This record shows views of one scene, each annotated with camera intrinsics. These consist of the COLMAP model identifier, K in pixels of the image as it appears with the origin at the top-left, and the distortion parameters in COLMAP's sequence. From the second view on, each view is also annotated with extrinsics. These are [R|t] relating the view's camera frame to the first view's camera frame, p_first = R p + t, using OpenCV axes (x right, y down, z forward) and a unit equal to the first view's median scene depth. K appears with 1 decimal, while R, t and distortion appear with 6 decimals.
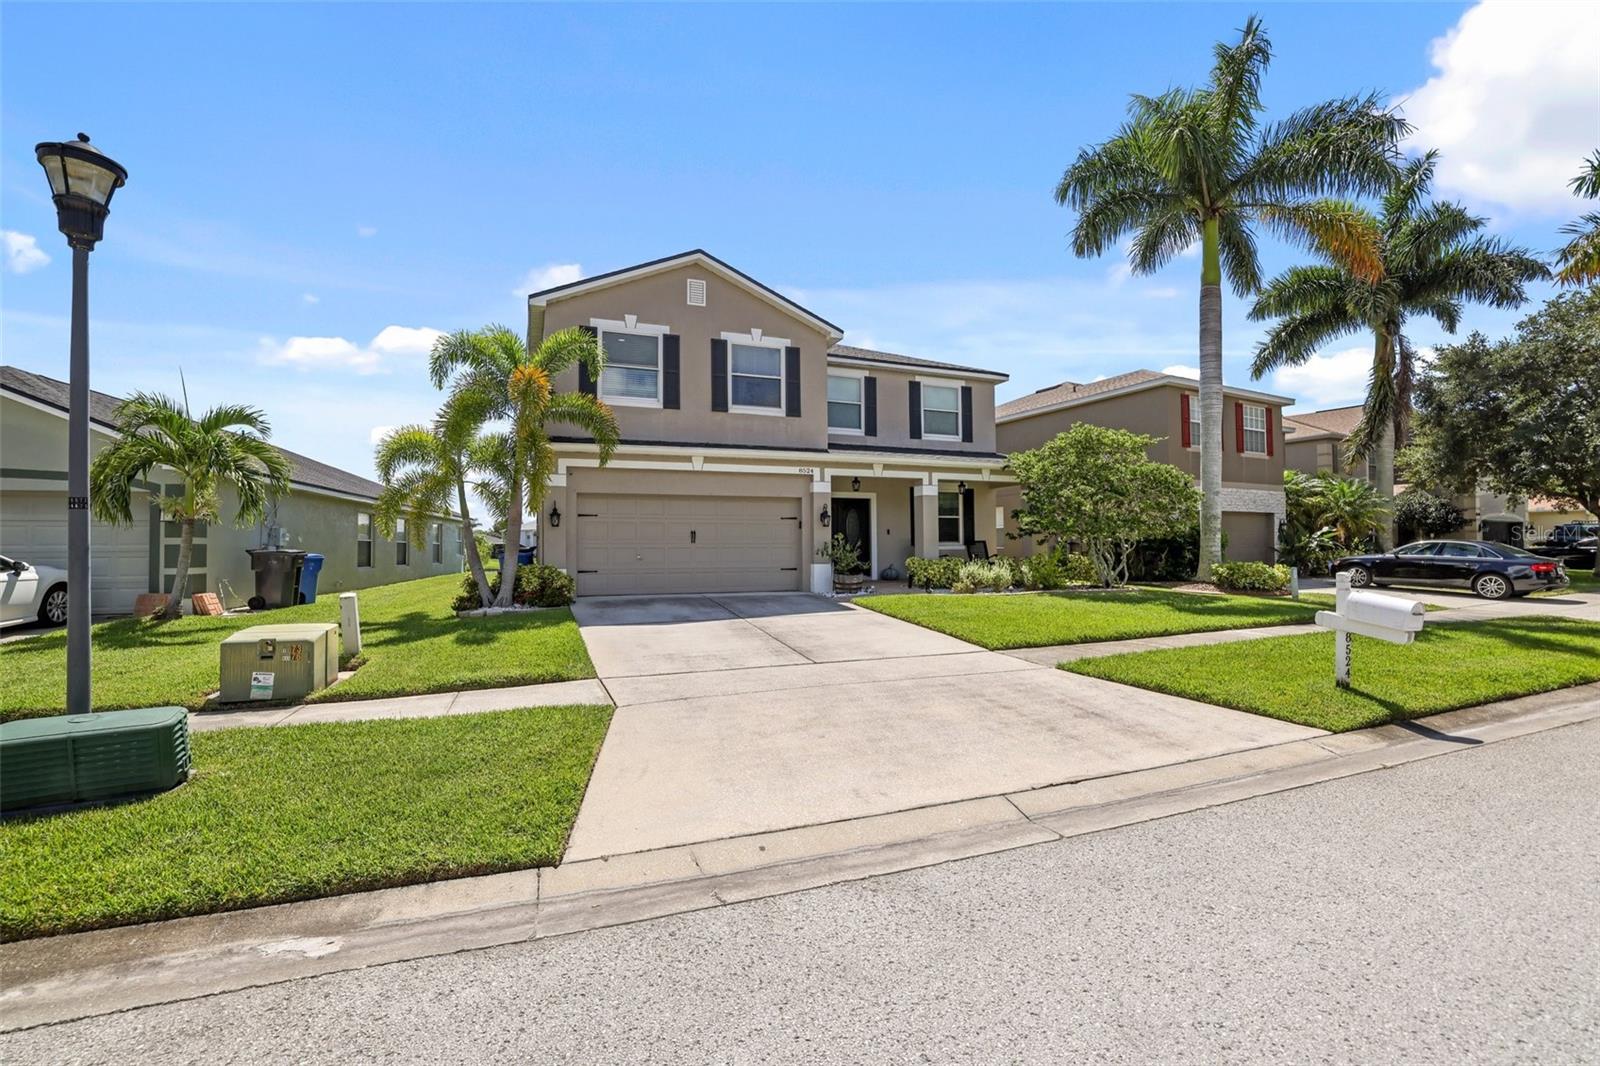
lens RADIAL K [[695.5, 0, 800.0], [0, 695.5, 520.2], [0, 0, 1]] dist [-0.043860, 0.015124]
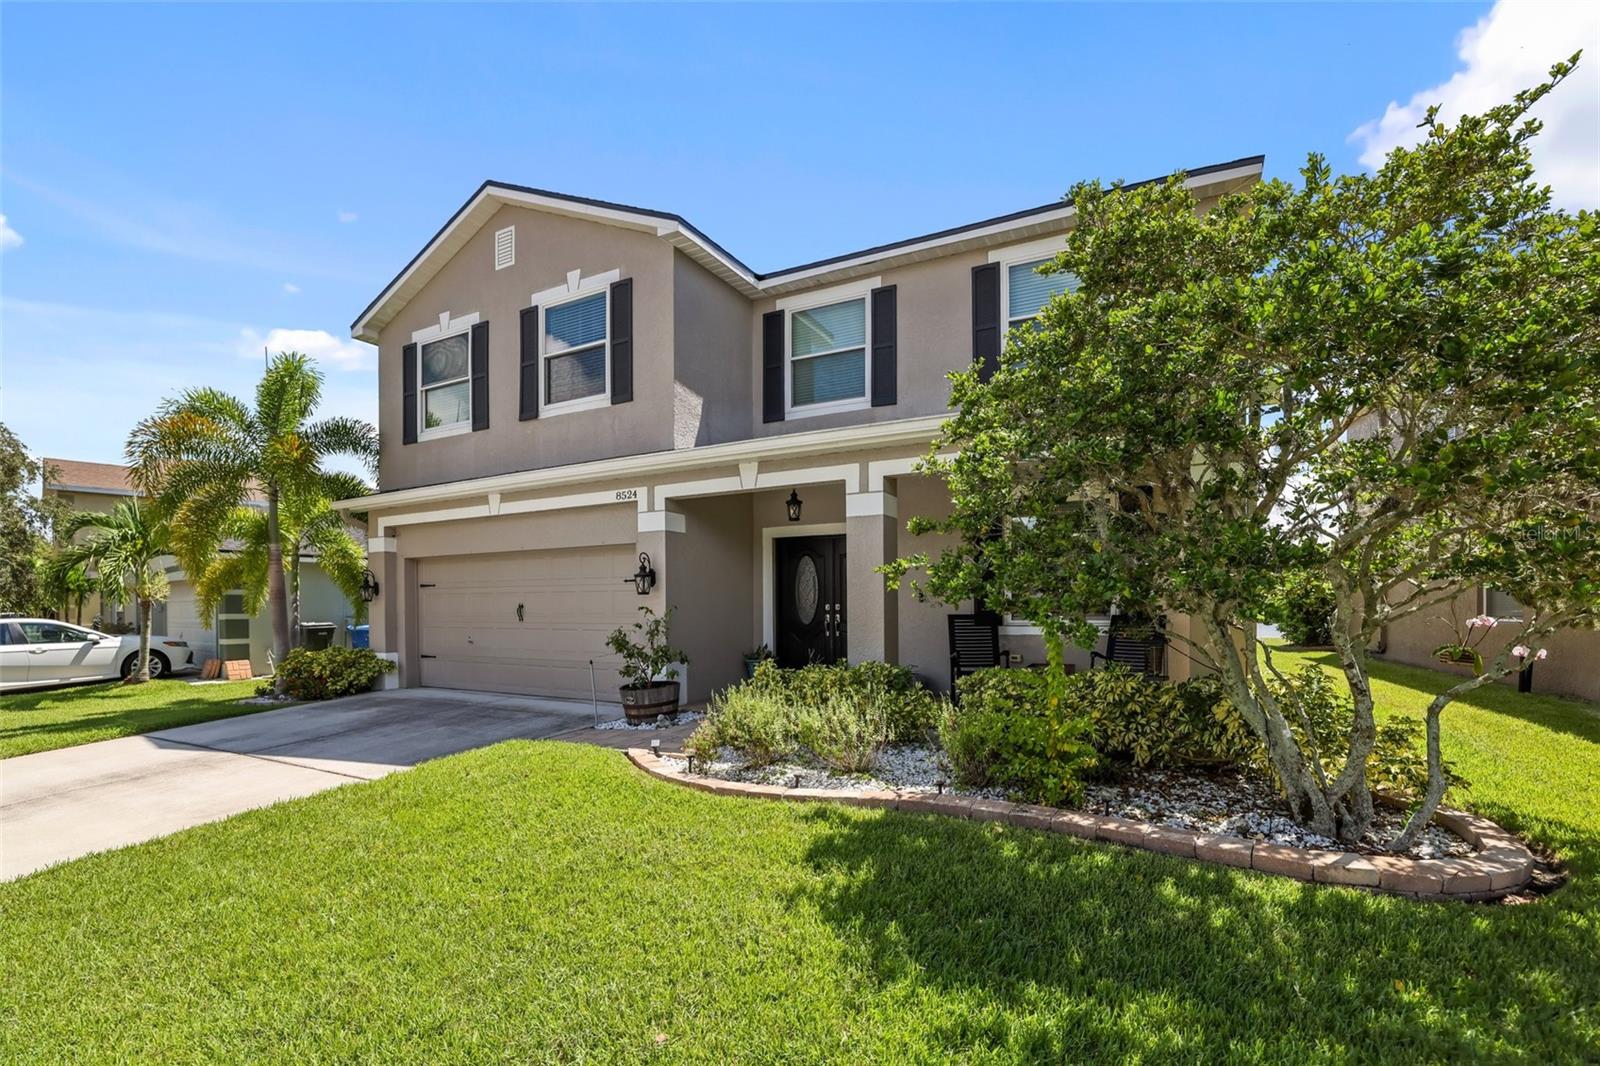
lens RADIAL K [[724.2, 0, 791.1], [0, 724.2, 603.4], [0, 0, 1]] dist [-0.036852, 0.017675]
pose [[0.650436, -0.001094, -0.759560, 0.553635], [0.035207, 0.998968, 0.028710, 0.004201], [0.758745, -0.045416, 0.649803, 0.741240]]
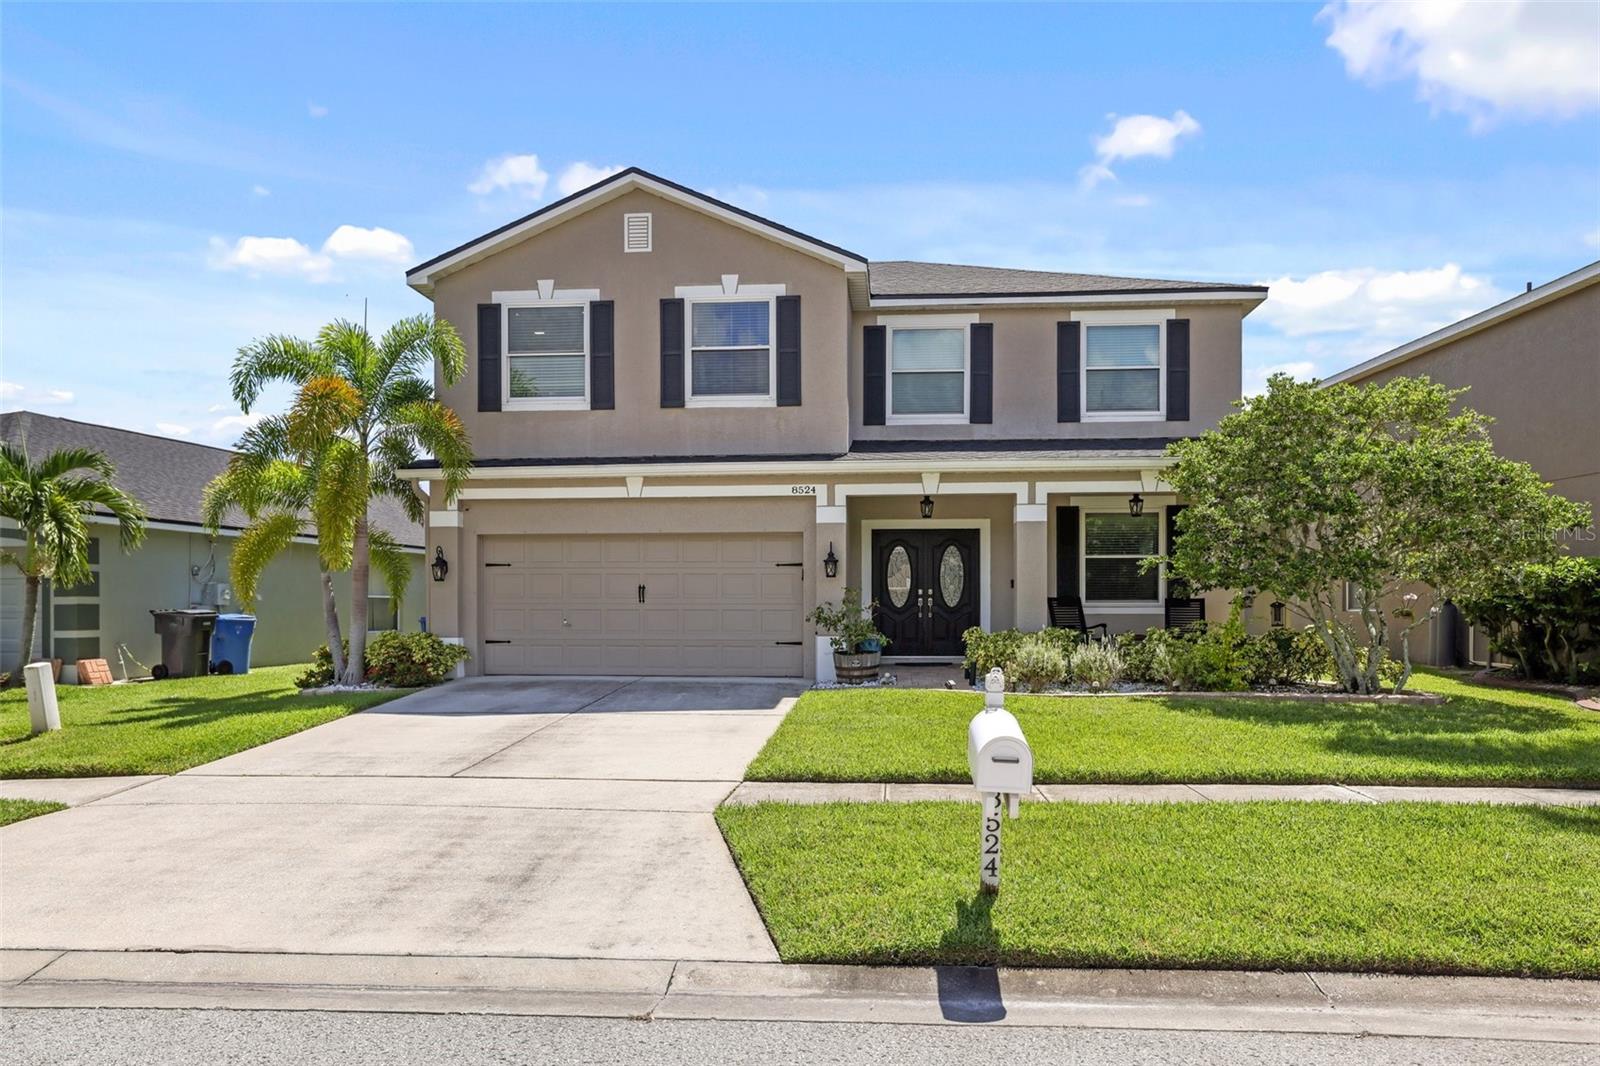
lens RADIAL K [[1114.6, 0, 799.6], [0, 1114.6, 600.6], [0, 0, 1]] dist [-0.002923, 0.036794]
pose [[0.896706, 0.001937, -0.442622, 0.472598], [0.014308, 0.999341, 0.033360, -0.004023], [0.442394, -0.036247, 0.896088, 0.080452]]
